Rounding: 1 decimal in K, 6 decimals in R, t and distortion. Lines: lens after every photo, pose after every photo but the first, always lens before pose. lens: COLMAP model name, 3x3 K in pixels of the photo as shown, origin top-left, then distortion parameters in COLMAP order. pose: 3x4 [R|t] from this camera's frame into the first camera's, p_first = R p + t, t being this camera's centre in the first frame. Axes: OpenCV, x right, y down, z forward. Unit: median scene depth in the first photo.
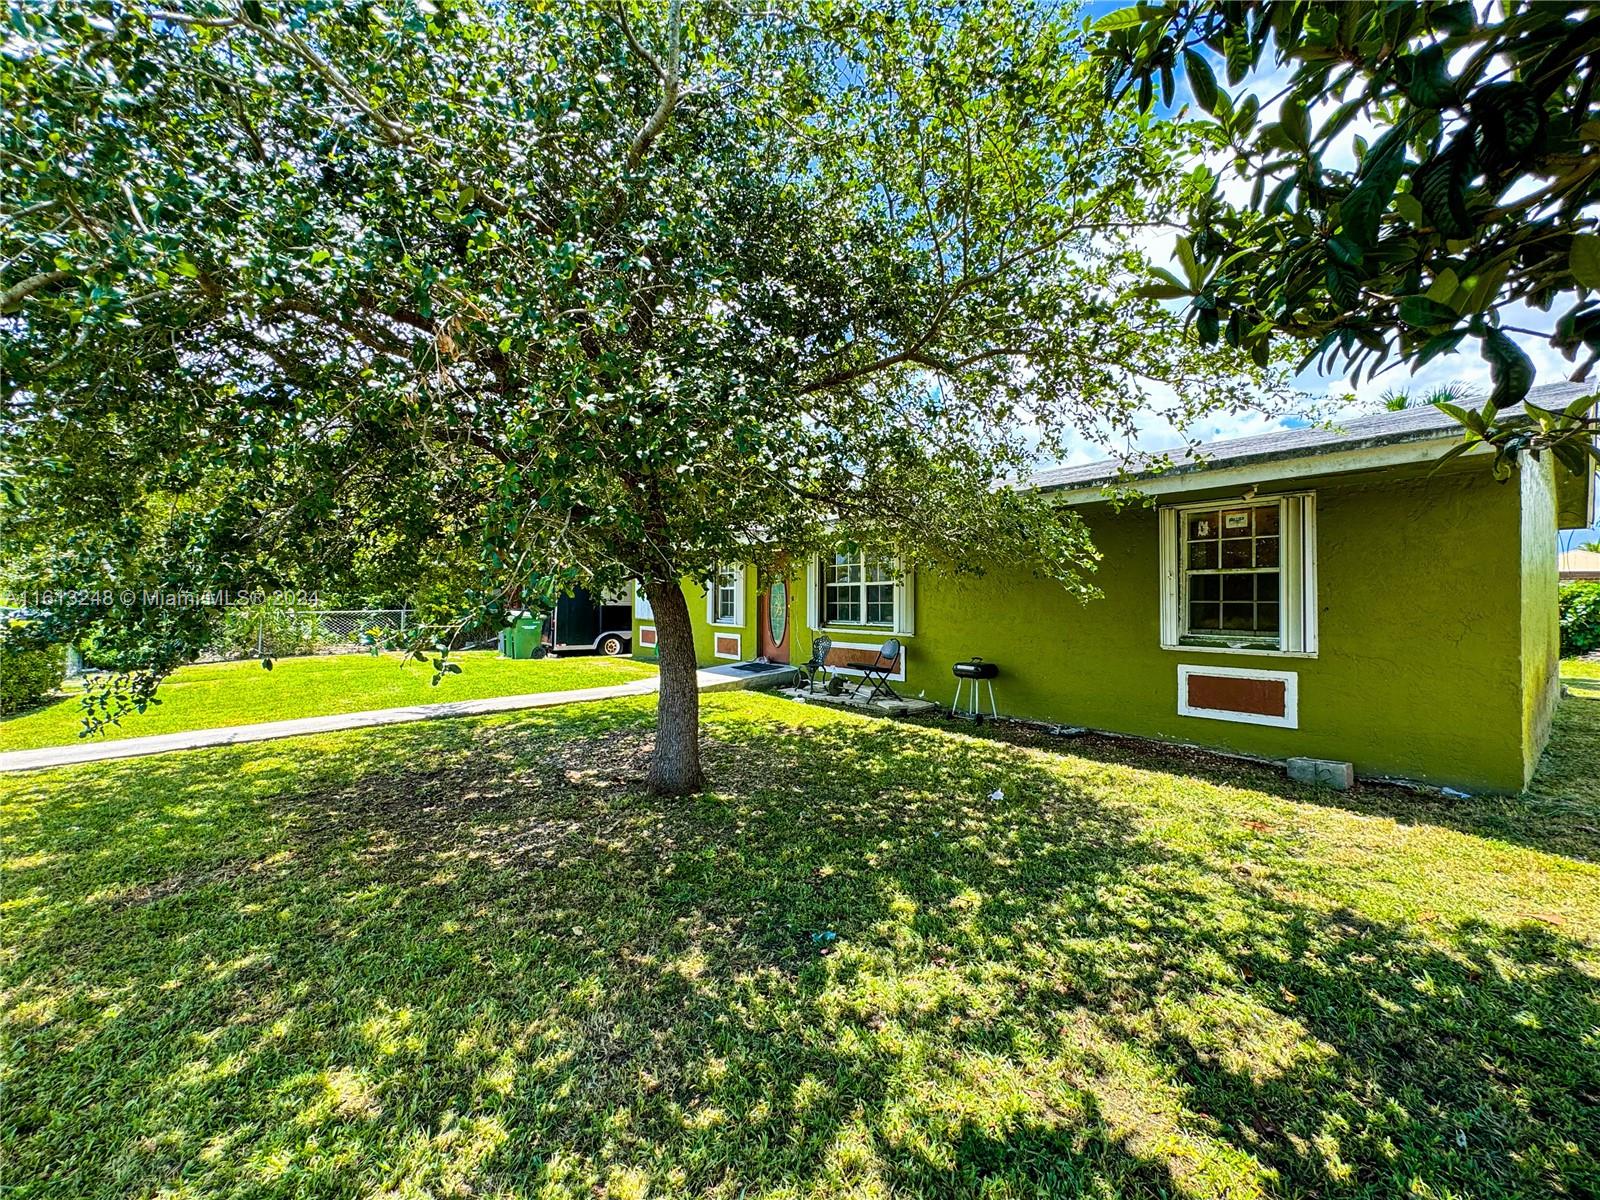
lens RADIAL K [[641.2, 0, 798.0], [0, 641.2, 597.5], [0, 0, 1]] dist [-0.002537, -0.000132]
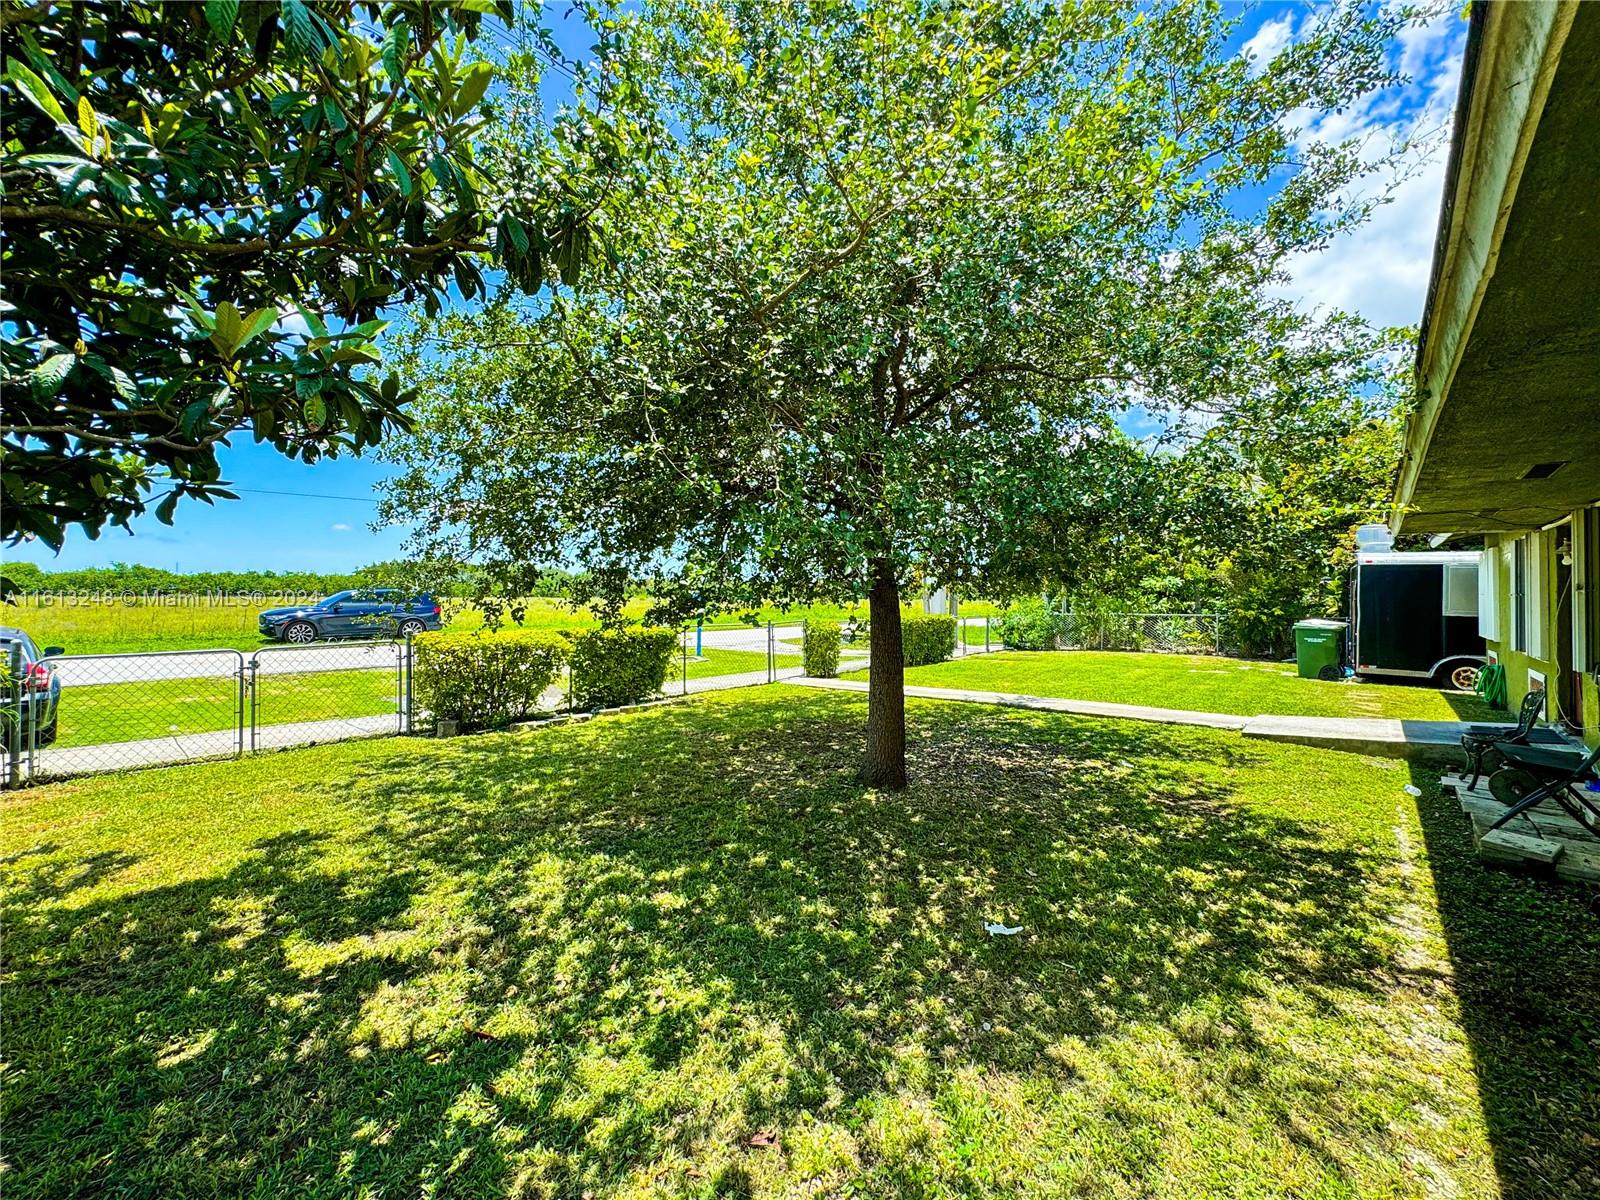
lens RADIAL K [[641.2, 0, 801.5], [0, 641.2, 598.0], [0, 0, 1]] dist [-0.002537, -0.000132]
pose [[0.165808, 0.000867, -0.986158, 1.449346], [-0.003605, 0.999993, 0.000273, -0.028782], [0.986152, 0.003509, 0.165810, 1.121418]]
